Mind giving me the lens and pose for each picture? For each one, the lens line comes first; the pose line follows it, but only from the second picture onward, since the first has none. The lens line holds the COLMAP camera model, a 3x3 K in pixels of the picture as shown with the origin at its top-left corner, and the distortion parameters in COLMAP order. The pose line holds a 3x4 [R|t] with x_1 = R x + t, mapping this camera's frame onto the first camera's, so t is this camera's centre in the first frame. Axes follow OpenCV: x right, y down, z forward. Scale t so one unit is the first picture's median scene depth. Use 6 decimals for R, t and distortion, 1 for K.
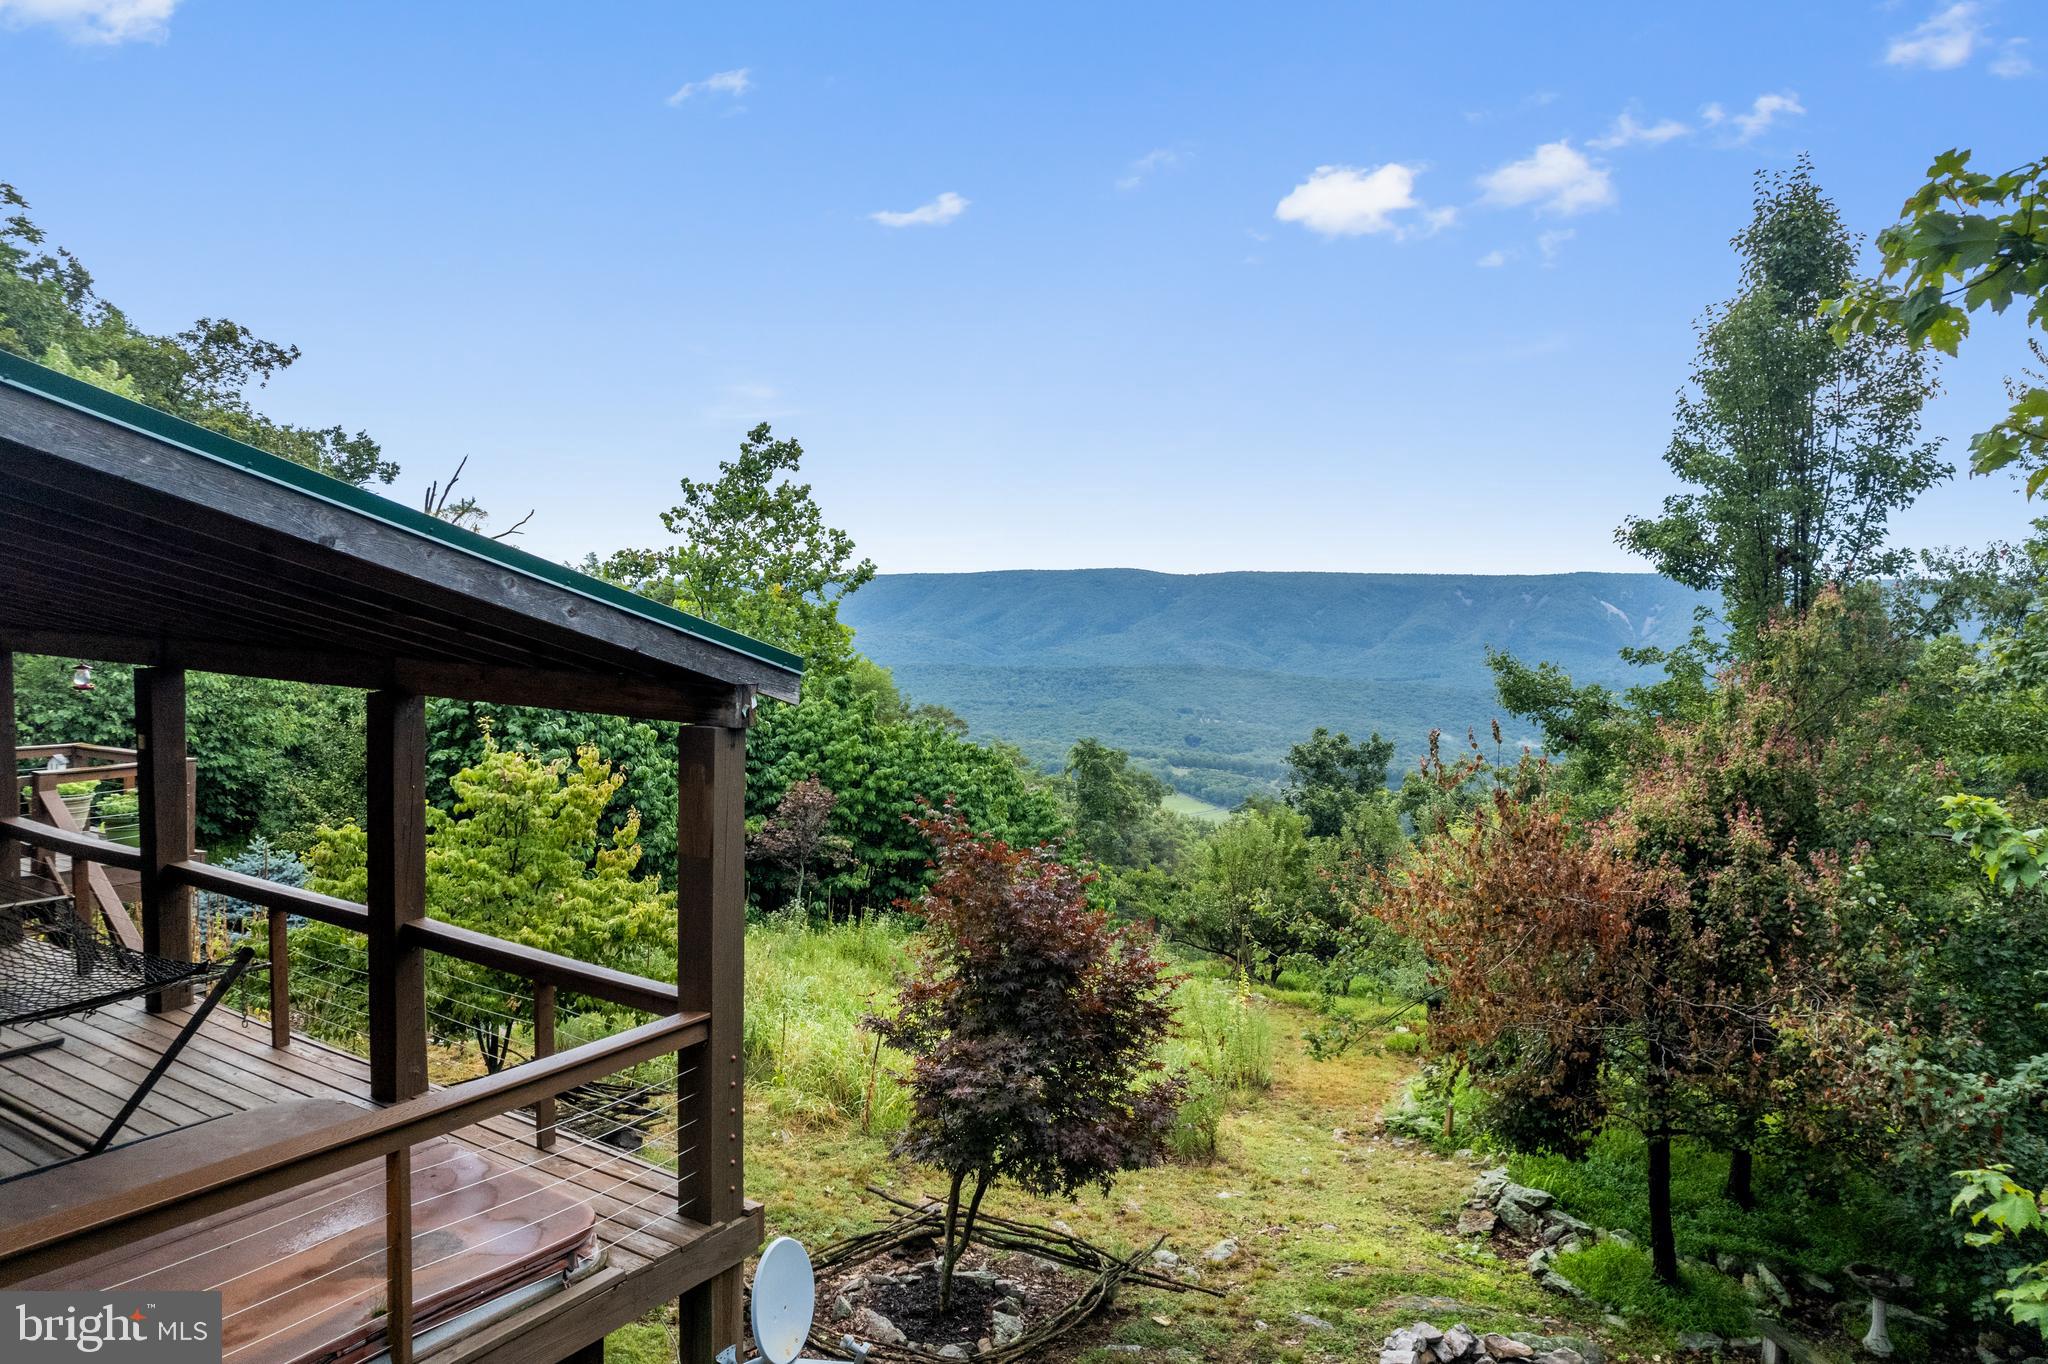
lens RADIAL K [[1349.3, 0, 984.0], [0, 1349.3, 708.6], [0, 0, 1]] dist [-0.057318, 0.035071]
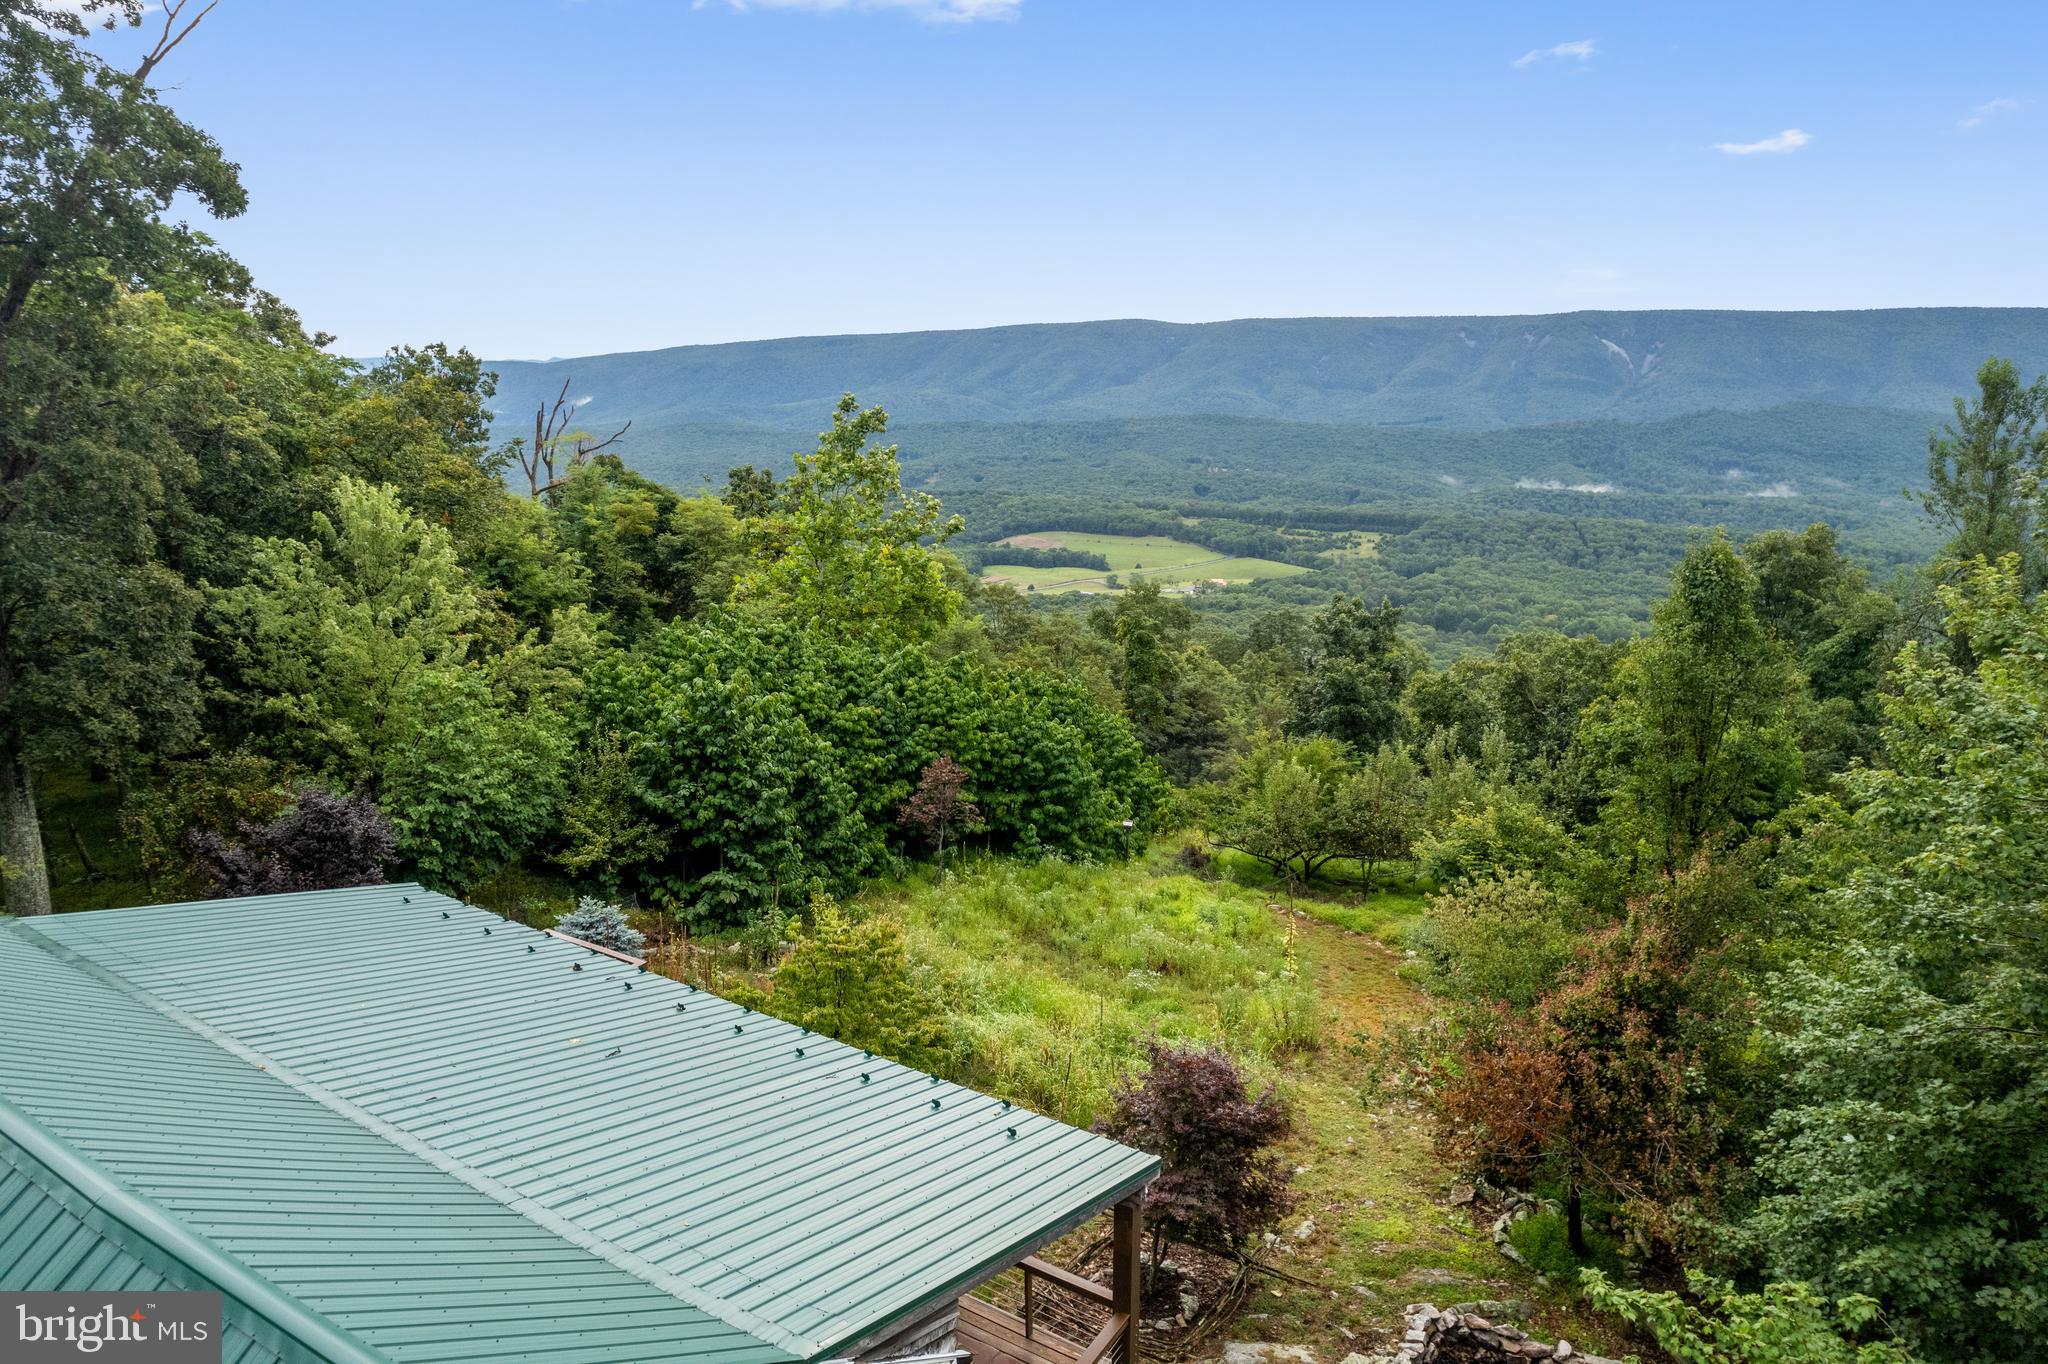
lens RADIAL K [[1288.3, 0, 994.0], [0, 1288.3, 690.6], [0, 0, 1]] dist [-0.048812, 0.006394]
pose [[0.999456, -0.031570, -0.009570, -0.154502], [0.032750, 0.984379, 0.172990, -0.485875], [0.003959, -0.173210, 0.984877, -0.389312]]
